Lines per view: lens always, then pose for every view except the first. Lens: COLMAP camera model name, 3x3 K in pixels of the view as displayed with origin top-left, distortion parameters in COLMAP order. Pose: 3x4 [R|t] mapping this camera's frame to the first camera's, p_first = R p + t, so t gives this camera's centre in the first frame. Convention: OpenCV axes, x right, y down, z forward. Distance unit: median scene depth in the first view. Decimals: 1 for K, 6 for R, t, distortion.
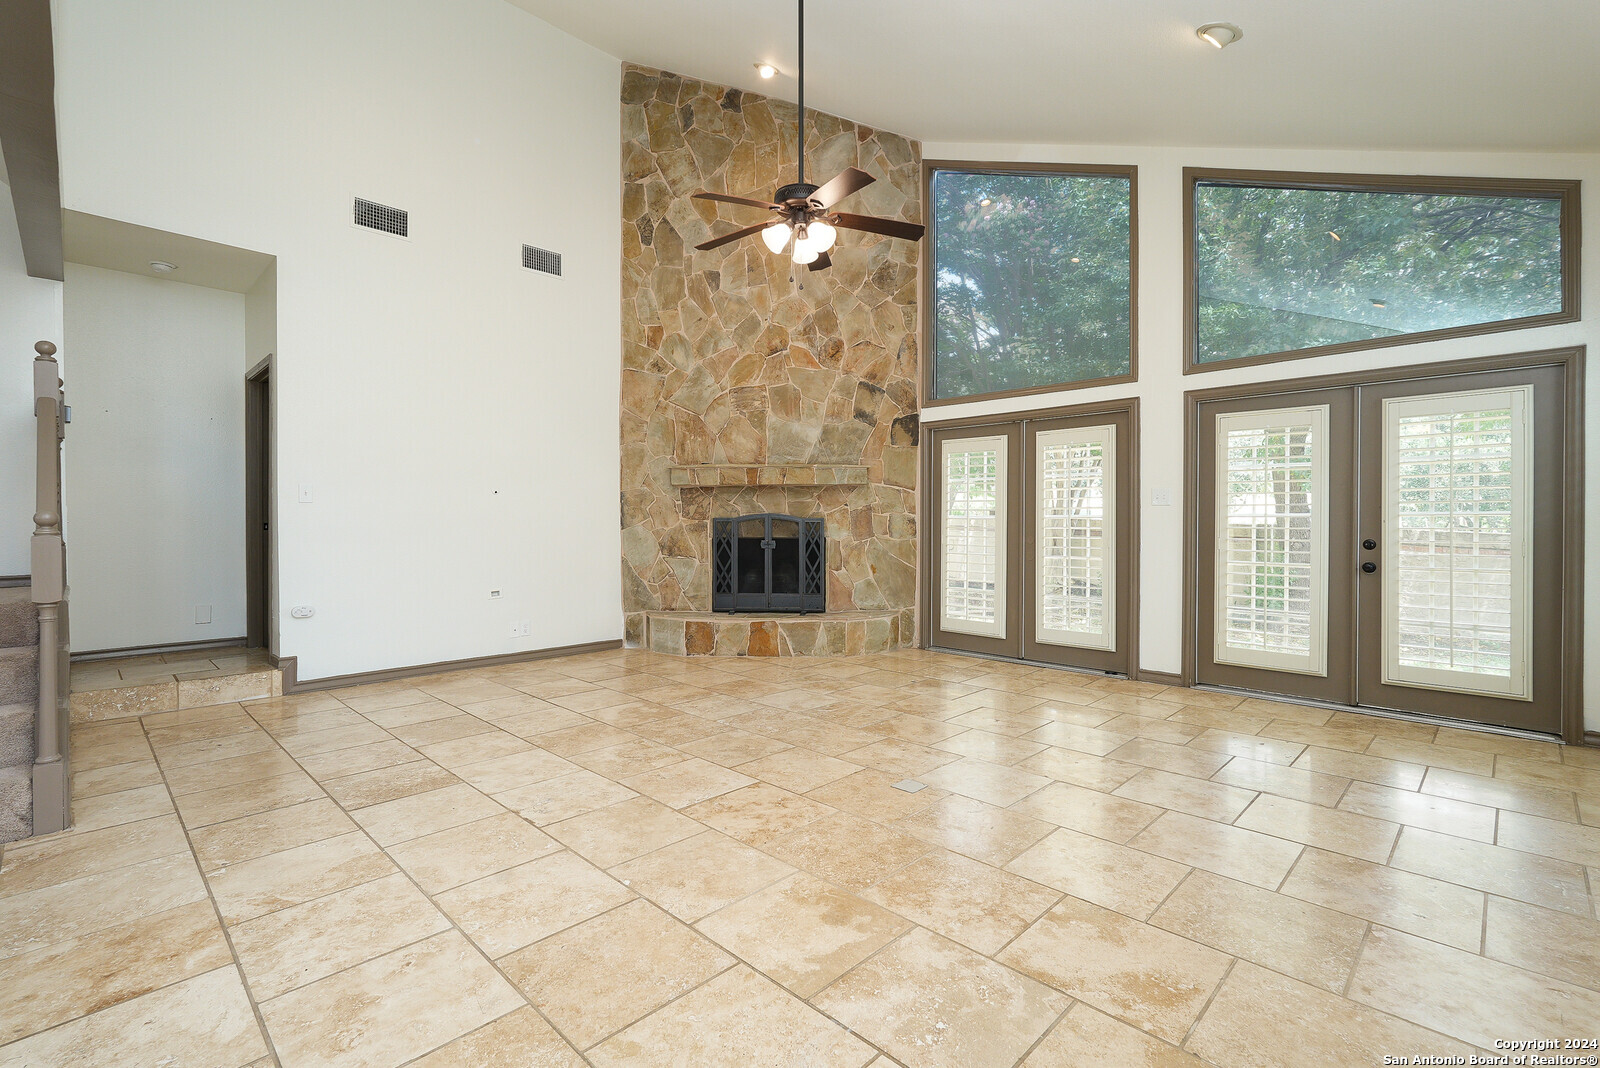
lens RADIAL K [[727.4, 0, 799.3], [0, 727.4, 522.2], [0, 0, 1]] dist [-0.003798, 0.000618]
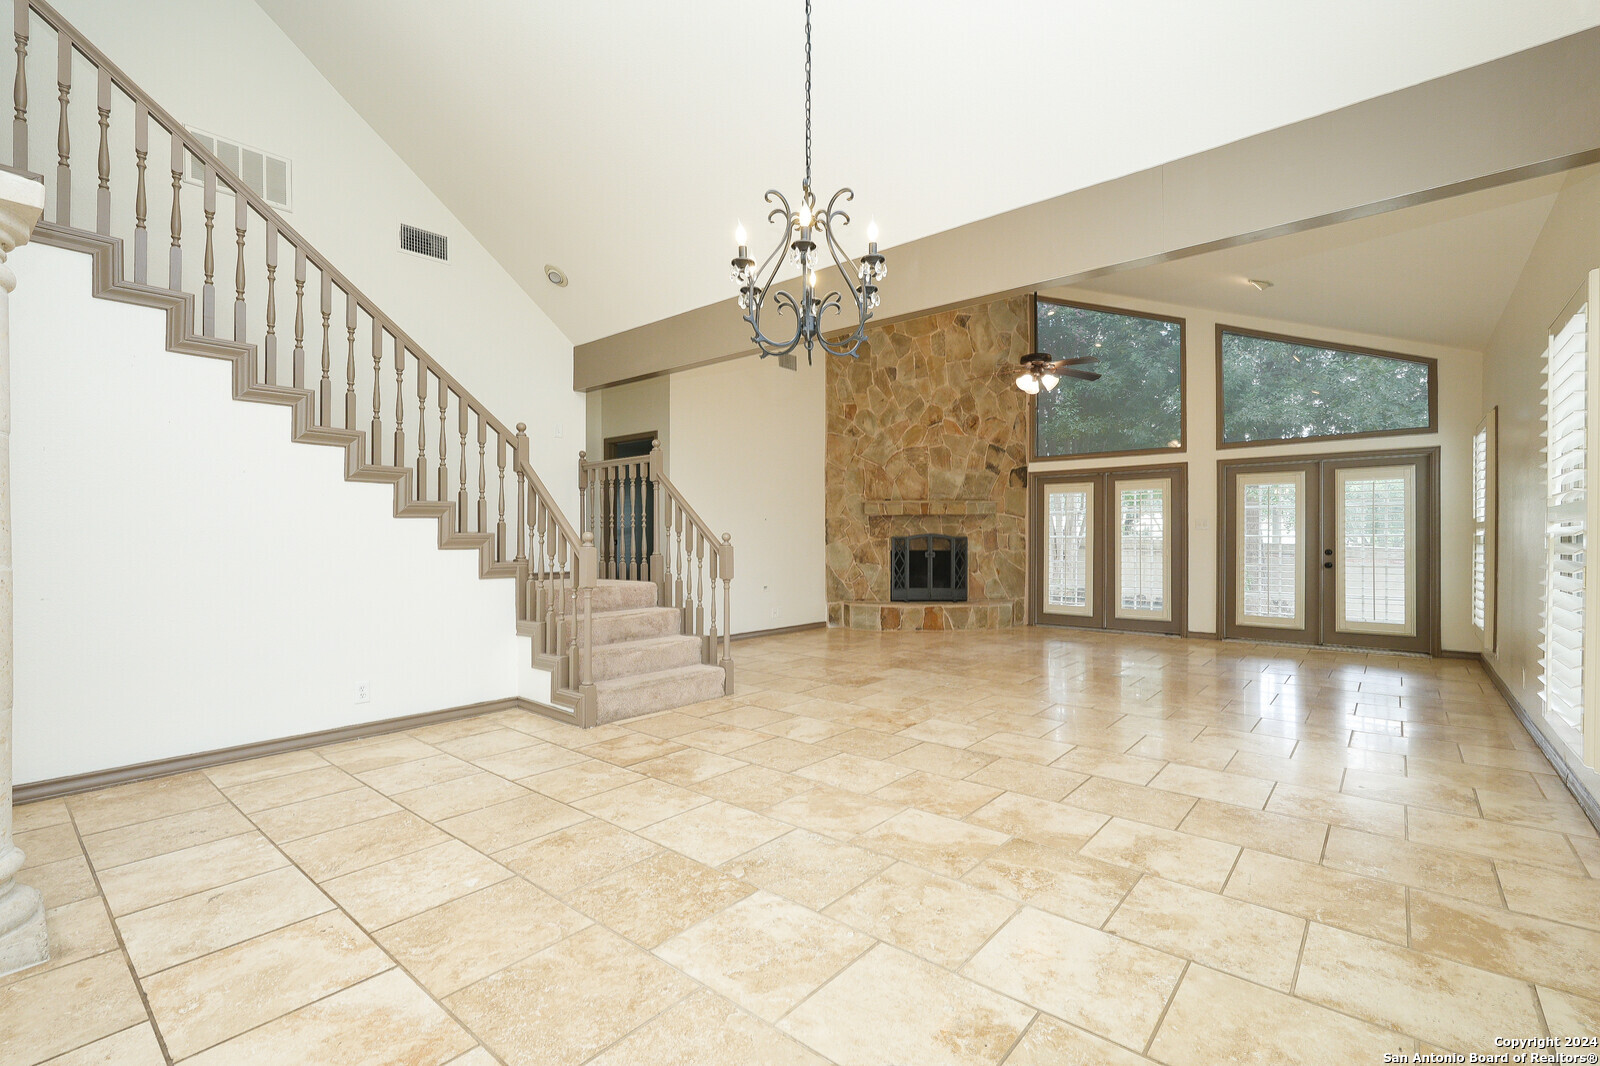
lens RADIAL K [[712.3, 0, 800.0], [0, 712.3, 533.0], [0, 0, 1]] dist [-0.002382, 0.000506]
pose [[0.996529, 0.001208, 0.083232, -0.422519], [-0.000292, 0.999939, -0.011015, 0.002381], [-0.083240, 0.010953, 0.996469, -0.407111]]
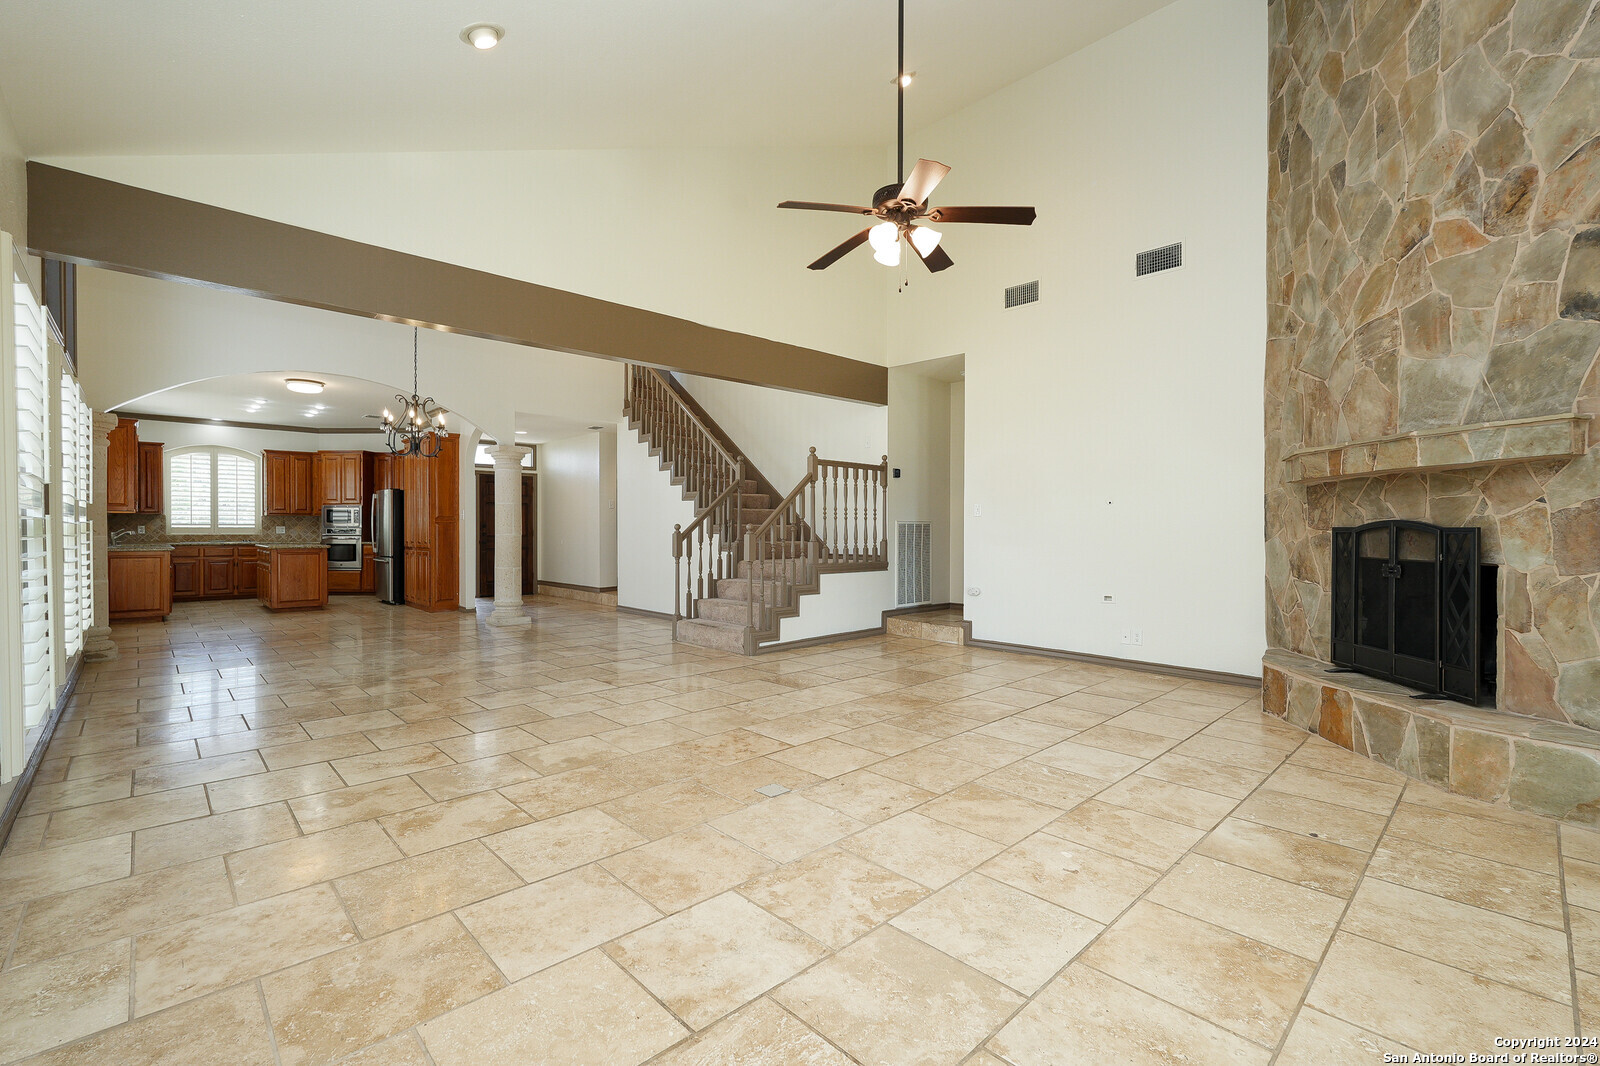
lens RADIAL K [[693.6, 0, 800.0], [0, 693.6, 533.0], [0, 0, 1]] dist [-0.000818, 0.000446]
pose [[-0.030650, 0.007063, -0.999505, 0.549369], [-0.004177, 0.999965, 0.007194, -0.003126], [0.999521, 0.004396, -0.030620, 0.521852]]
